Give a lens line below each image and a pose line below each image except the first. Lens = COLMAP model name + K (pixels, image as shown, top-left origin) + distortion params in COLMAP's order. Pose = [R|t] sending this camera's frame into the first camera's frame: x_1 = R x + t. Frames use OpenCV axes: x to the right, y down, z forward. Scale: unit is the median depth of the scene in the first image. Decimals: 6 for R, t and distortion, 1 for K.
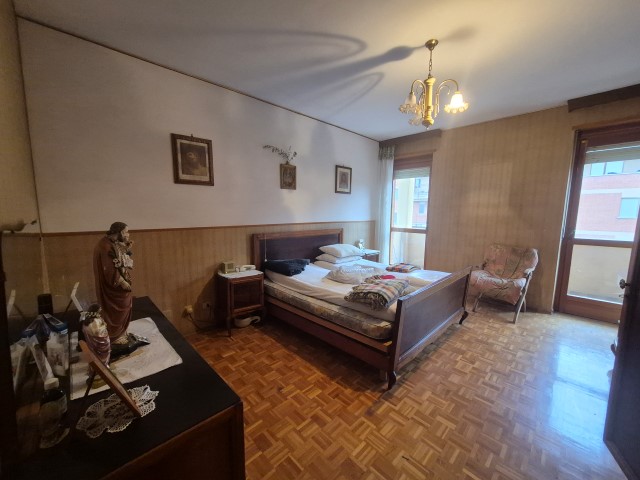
lens RADIAL K [[253.0, 0, 319.1], [0, 253.0, 242.7], [0, 0, 1]] dist [0.008076, -0.000003]
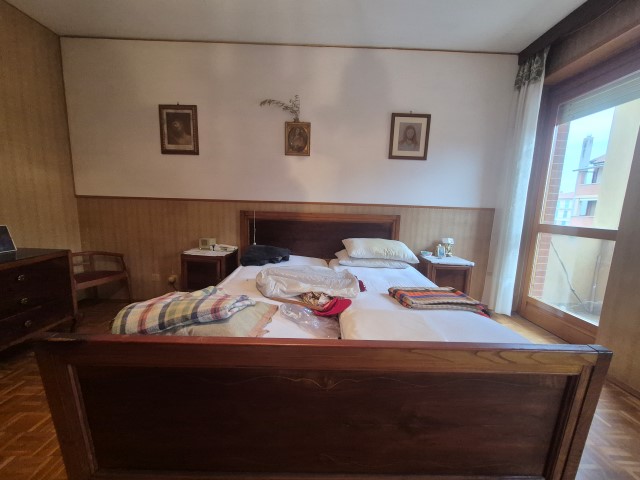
lens RADIAL K [[253.0, 0, 320.5], [0, 253.0, 241.1], [0, 0, 1]] dist [0.008076, -0.000003]
pose [[0.725613, 0.123531, -0.676924, 0.497696], [-0.113573, 0.991762, 0.059244, -0.012472], [0.678665, 0.033892, 0.733665, 0.531102]]
